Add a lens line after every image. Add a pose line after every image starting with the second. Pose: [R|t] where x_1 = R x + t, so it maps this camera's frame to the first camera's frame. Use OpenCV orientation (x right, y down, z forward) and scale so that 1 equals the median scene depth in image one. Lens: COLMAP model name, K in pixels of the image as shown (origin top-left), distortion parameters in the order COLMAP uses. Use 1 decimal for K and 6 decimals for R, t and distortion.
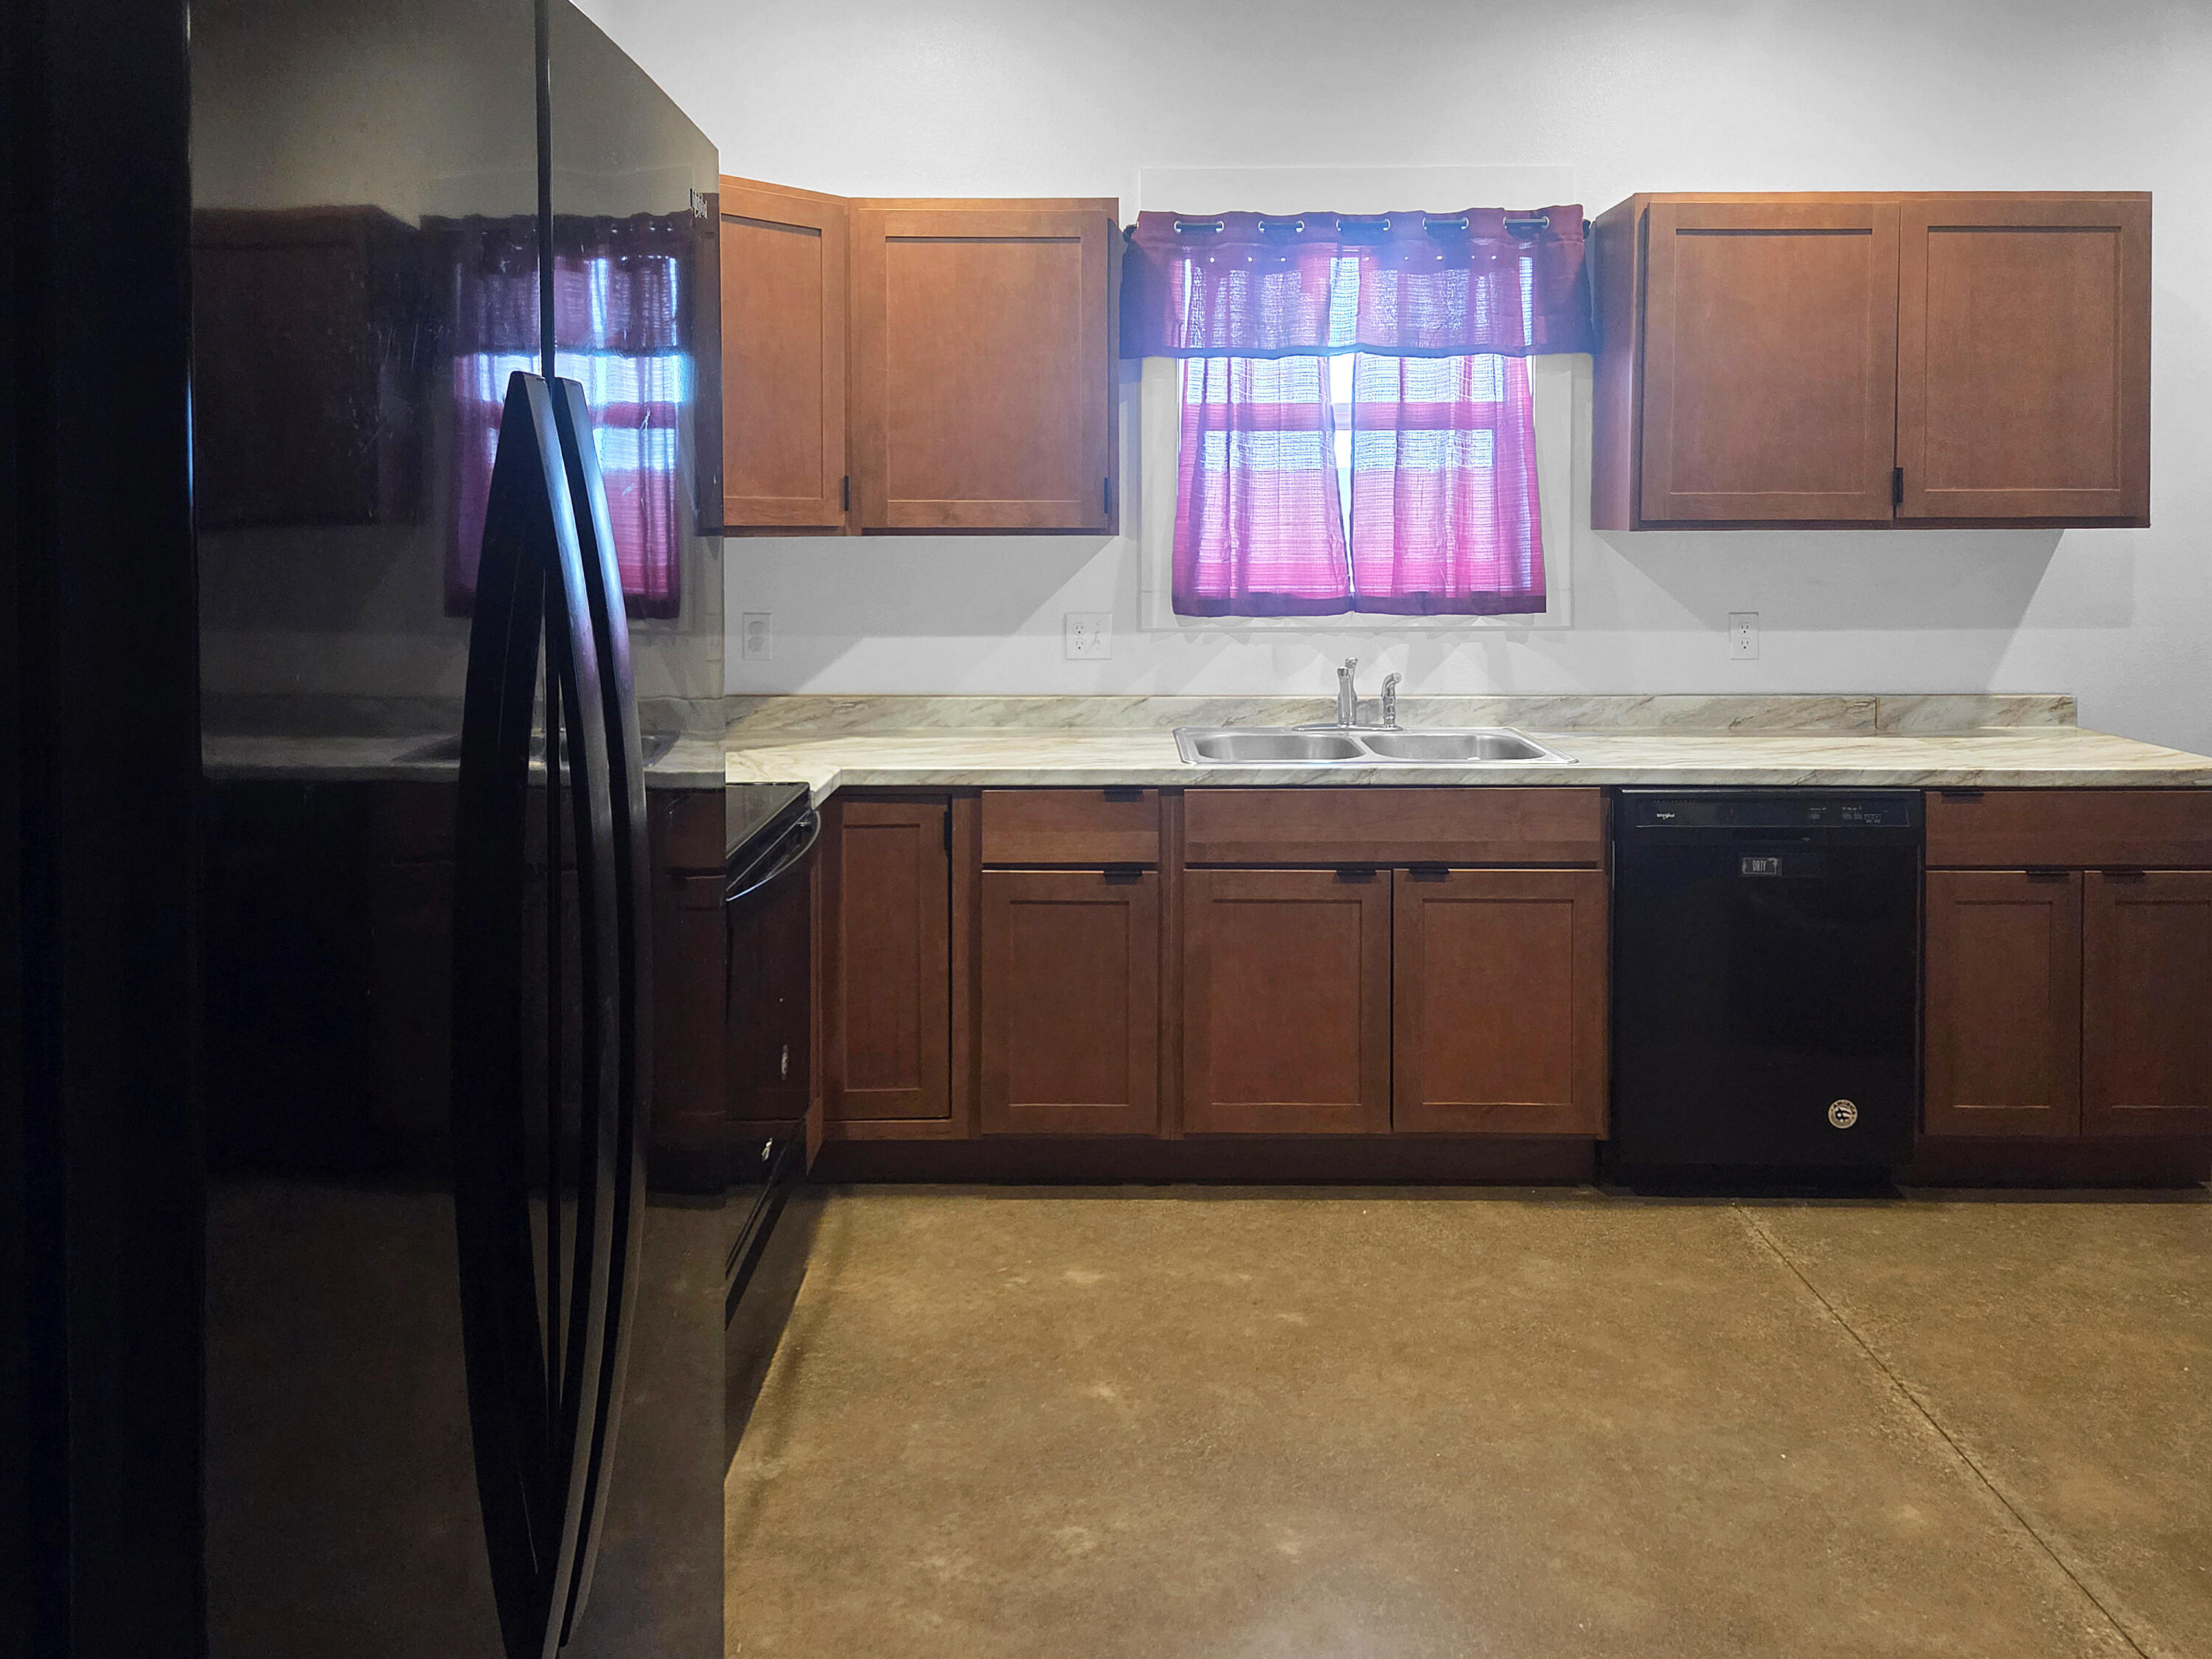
lens RADIAL K [[1541.5, 0, 1100.5], [0, 1541.5, 719.9], [0, 0, 1]] dist [0.068861, -0.077833]
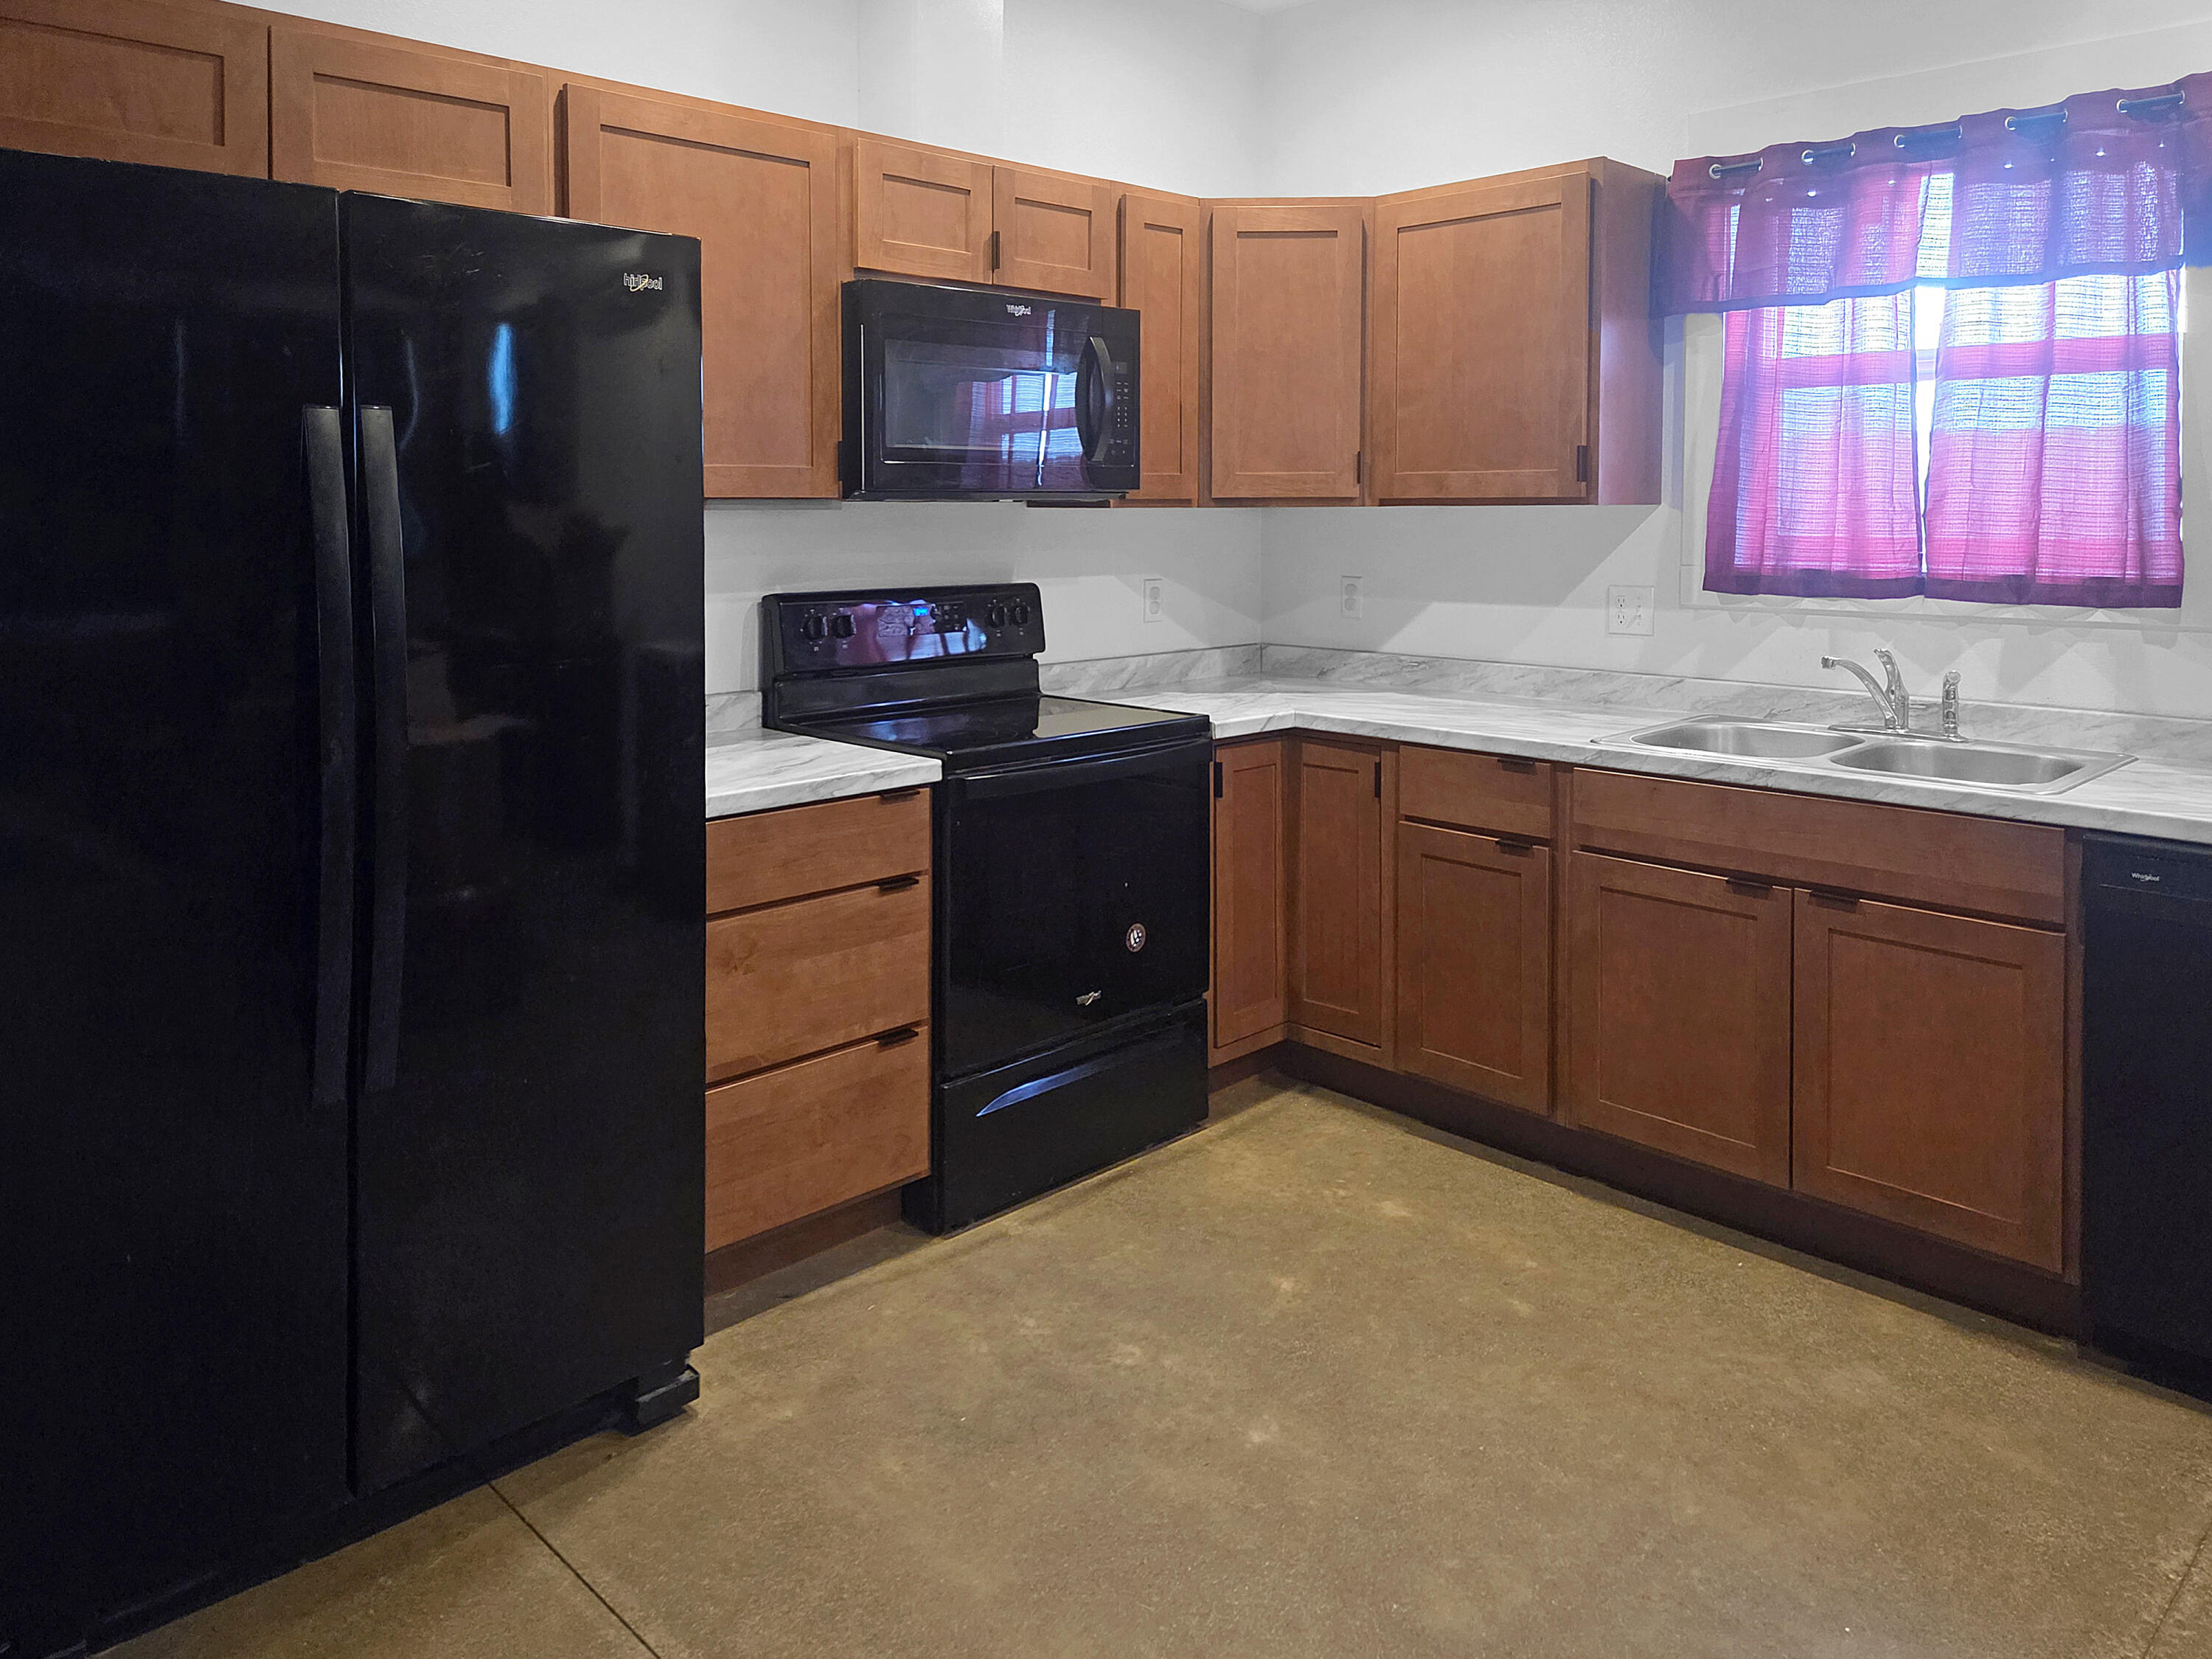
lens RADIAL K [[1541.5, 0, 1100.5], [0, 1541.5, 719.9], [0, 0, 1]] dist [0.068861, -0.077833]
pose [[0.701185, 0.099350, -0.706024, 0.502963], [-0.088741, 0.994705, 0.051839, -0.008233], [0.707435, 0.026304, 0.706288, 0.094871]]
